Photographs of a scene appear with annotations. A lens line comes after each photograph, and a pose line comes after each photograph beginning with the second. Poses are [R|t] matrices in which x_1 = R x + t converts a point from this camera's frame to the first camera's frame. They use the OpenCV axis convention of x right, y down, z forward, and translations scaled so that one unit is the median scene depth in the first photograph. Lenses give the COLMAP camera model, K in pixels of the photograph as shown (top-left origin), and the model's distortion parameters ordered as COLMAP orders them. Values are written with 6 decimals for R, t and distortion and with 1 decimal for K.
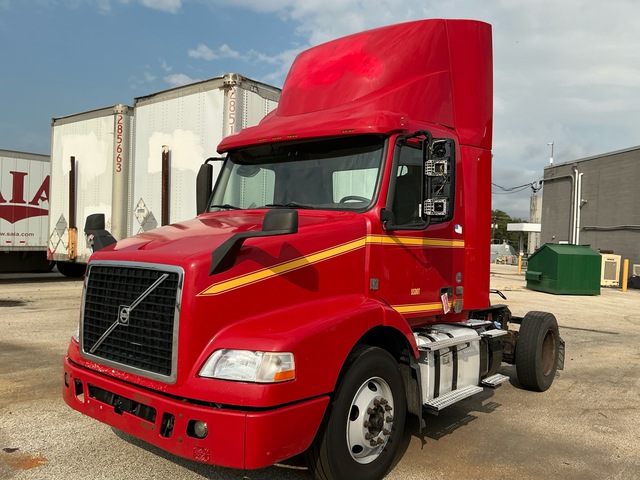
lens RADIAL K [[580.2, 0, 315.2], [0, 580.2, 233.8], [0, 0, 1]] dist [0.058538, -0.079118]
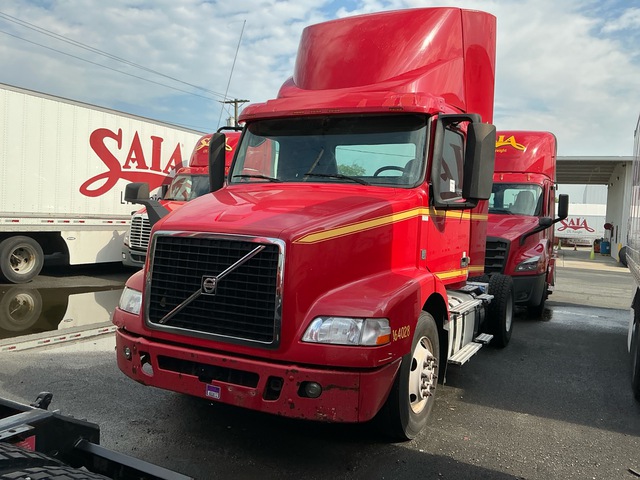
lens RADIAL K [[580.2, 0, 314.2], [0, 580.2, 235.9], [0, 0, 1]] dist [0.058538, -0.079118]
pose [[0.978895, 0.001783, 0.204355, -0.326795], [-0.014984, 0.997897, 0.063069, -0.013119], [-0.203812, -0.064801, 0.976863, -0.023964]]
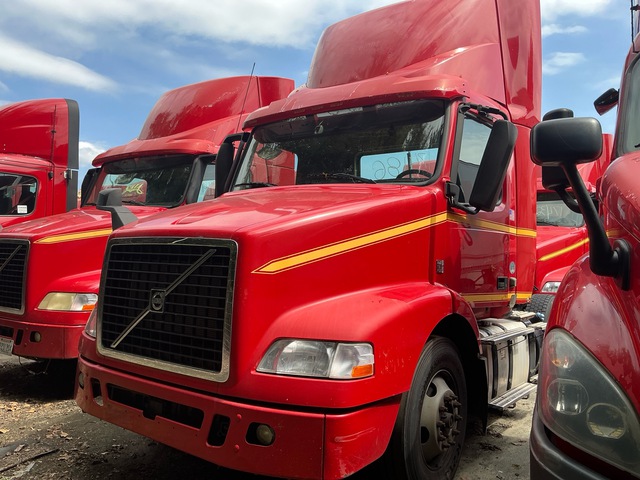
lens RADIAL K [[580.2, 0, 321.0], [0, 580.2, 241.2], [0, 0, 1]] dist [0.058538, -0.079118]
pose [[0.998307, 0.004885, 0.057964, -0.130224], [-0.004537, 0.999971, -0.006128, 0.052774], [-0.057993, 0.005854, 0.998300, 0.137958]]
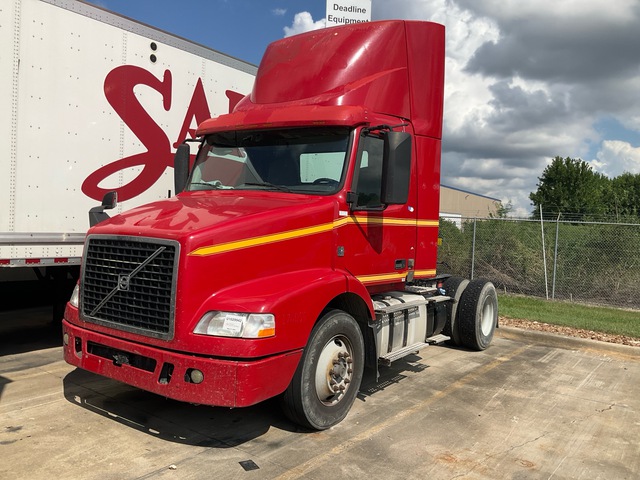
lens RADIAL K [[580.2, 0, 322.4], [0, 580.2, 242.3], [0, 0, 1]] dist [0.058538, -0.079118]
pose [[0.995876, 0.009455, 0.090227, -0.039453], [-0.015333, 0.997788, 0.064676, -0.018040], [-0.089416, -0.065793, 0.993819, -0.158042]]
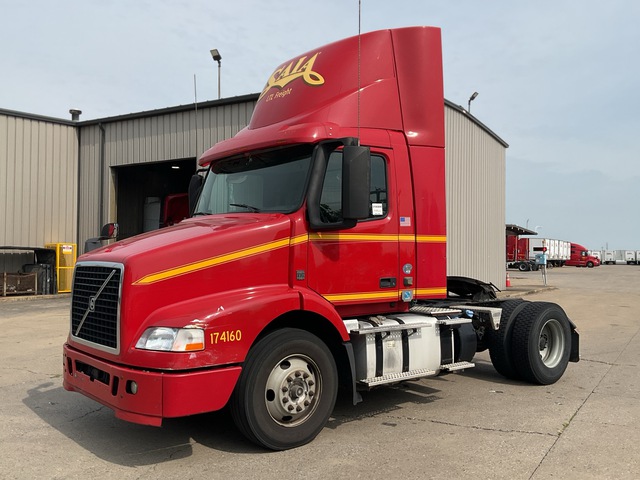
lens RADIAL K [[668.1, 0, 325.8], [0, 668.1, 243.9], [0, 0, 1]] dist [0.029706, 0.000000]
pose [[0.982923, -0.035427, -0.180577, 0.402028], [0.038069, 0.999212, 0.011189, 0.011073], [0.180038, -0.017872, 0.983497, -0.308640]]
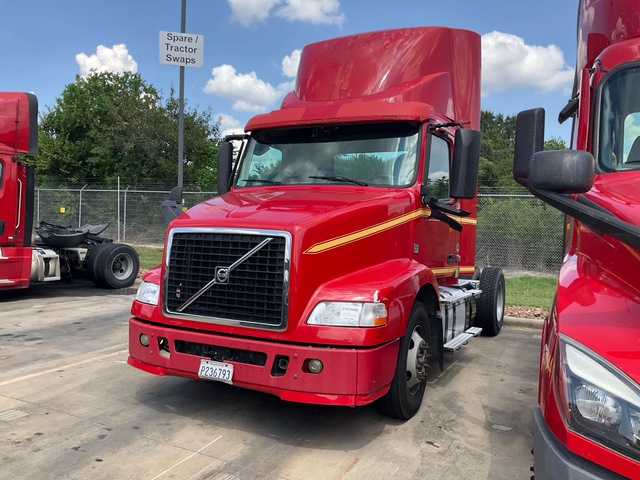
lens RADIAL K [[583.9, 0, 314.4], [0, 583.9, 236.3], [0, 0, 1]] dist [0.112984, -0.006497]
pose [[0.978190, 0.003127, 0.207686, -0.357321], [-0.010941, 0.999274, 0.036486, 0.018967], [-0.207422, -0.037962, 0.977515, -0.132241]]
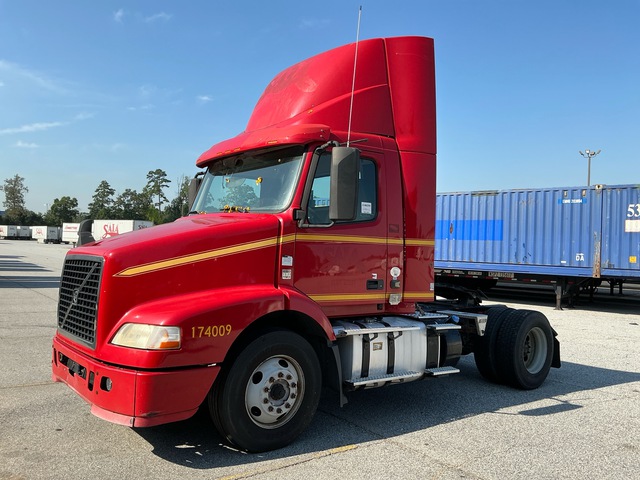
lens RADIAL K [[580.2, 0, 321.1], [0, 580.2, 238.6], [0, 0, 1]] dist [0.058538, -0.079118]
pose [[0.980126, -0.008117, -0.198210, 0.406206], [0.006264, 0.999931, -0.009973, 0.026873], [0.198278, 0.008533, 0.980109, -0.121220]]
